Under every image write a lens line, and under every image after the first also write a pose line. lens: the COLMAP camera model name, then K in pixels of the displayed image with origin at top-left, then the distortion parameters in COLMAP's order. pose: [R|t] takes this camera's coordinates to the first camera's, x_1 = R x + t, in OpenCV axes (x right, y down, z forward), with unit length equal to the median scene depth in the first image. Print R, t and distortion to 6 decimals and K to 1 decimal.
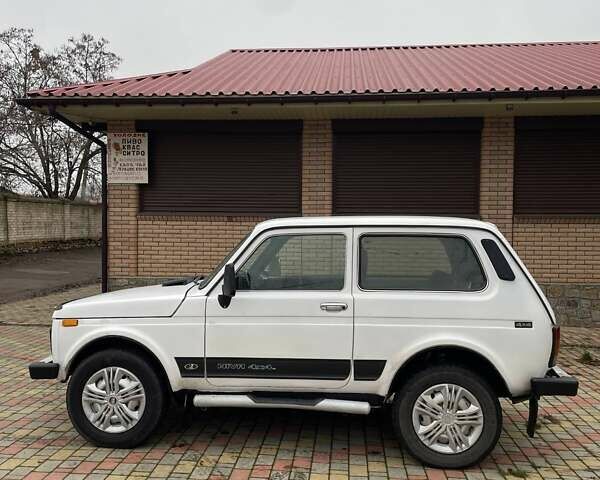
lens RADIAL K [[619.9, 0, 297.1], [0, 619.9, 238.6], [0, 0, 1]] dist [0.053561, -0.019238]
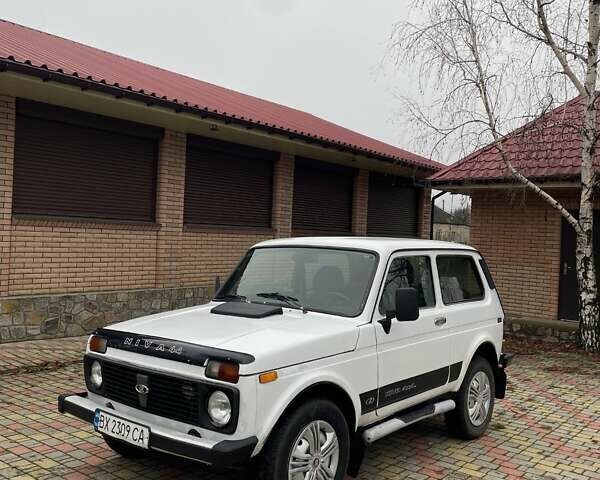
lens RADIAL K [[619.9, 0, 297.1], [0, 619.9, 238.6], [0, 0, 1]] dist [0.053561, -0.019238]
pose [[0.539751, 0.014510, 0.841700, -1.004810], [-0.020114, 0.999788, -0.004337, -0.029305], [-0.841585, -0.014589, 0.539928, 0.589849]]
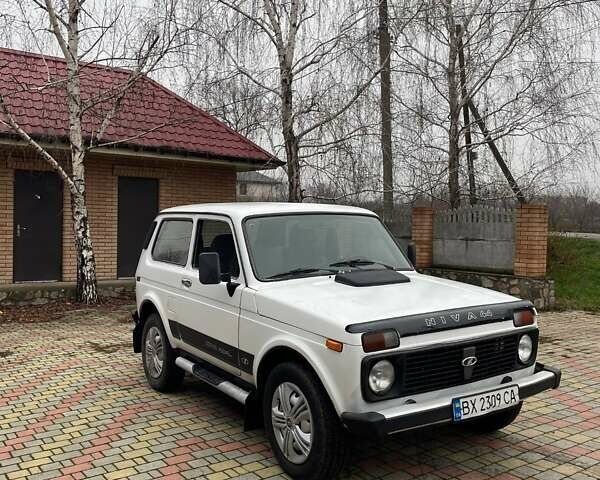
lens RADIAL K [[619.9, 0, 297.1], [0, 619.9, 238.6], [0, 0, 1]] dist [0.053561, -0.019238]
pose [[-0.677016, -0.036518, 0.735062, -0.885970], [-0.000710, 0.998800, 0.048967, -0.028909], [-0.735968, 0.032629, -0.676229, 1.648183]]
